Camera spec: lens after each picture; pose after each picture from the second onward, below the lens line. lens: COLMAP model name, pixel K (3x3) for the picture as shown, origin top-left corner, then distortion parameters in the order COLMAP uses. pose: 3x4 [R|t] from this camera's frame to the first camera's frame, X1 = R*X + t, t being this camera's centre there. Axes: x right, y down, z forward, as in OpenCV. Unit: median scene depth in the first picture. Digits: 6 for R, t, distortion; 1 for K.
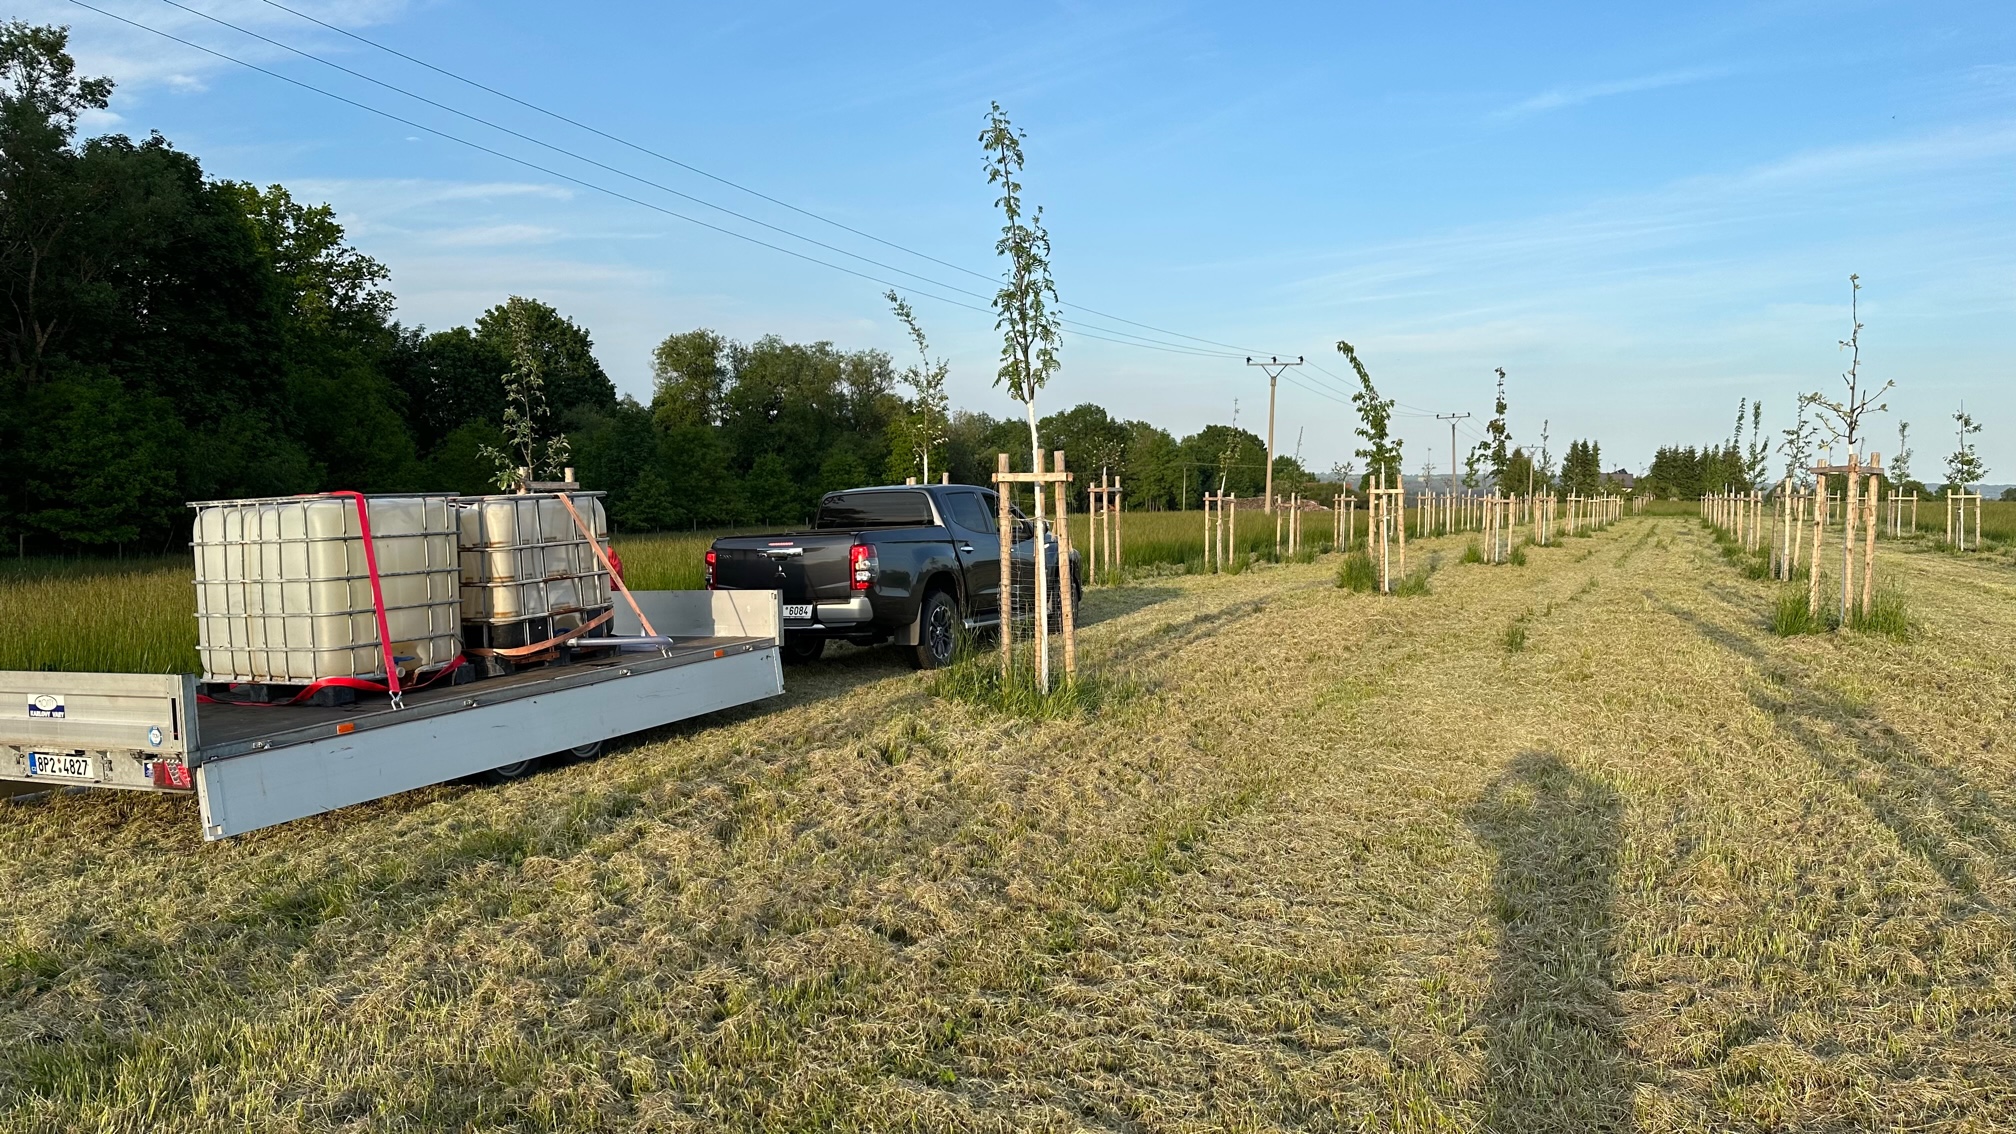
lens RADIAL K [[1396.7, 0, 1012.8], [0, 1396.7, 550.8], [0, 0, 1]] dist [0.070053, -0.089629]
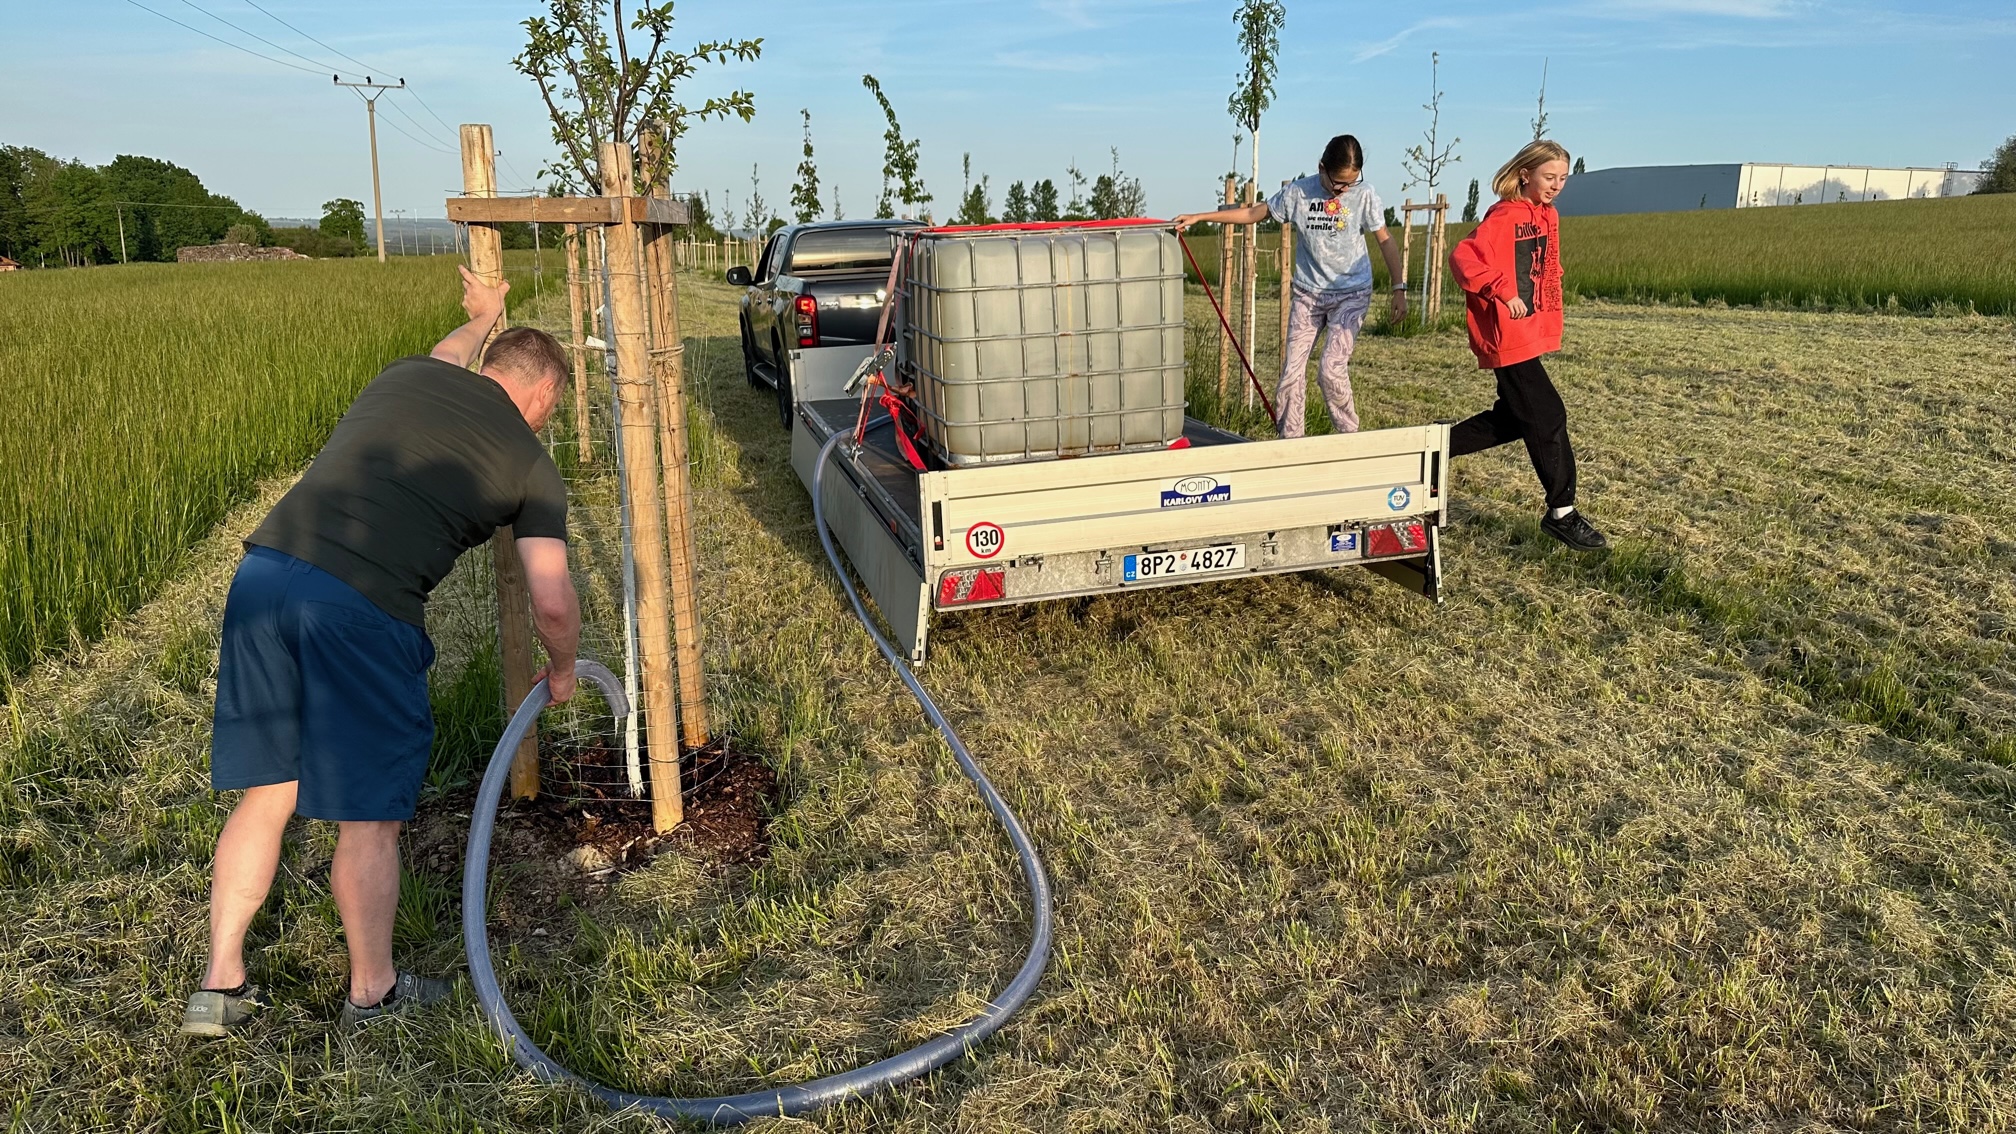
lens RADIAL K [[1396.7, 0, 1010.7], [0, 1396.7, 574.4], [0, 0, 1]] dist [0.070053, -0.089629]
pose [[0.758960, -0.158920, 0.631445, -0.811975], [0.035591, 0.978434, 0.203471, -0.005335], [-0.650163, -0.131952, 0.748249, 0.299293]]
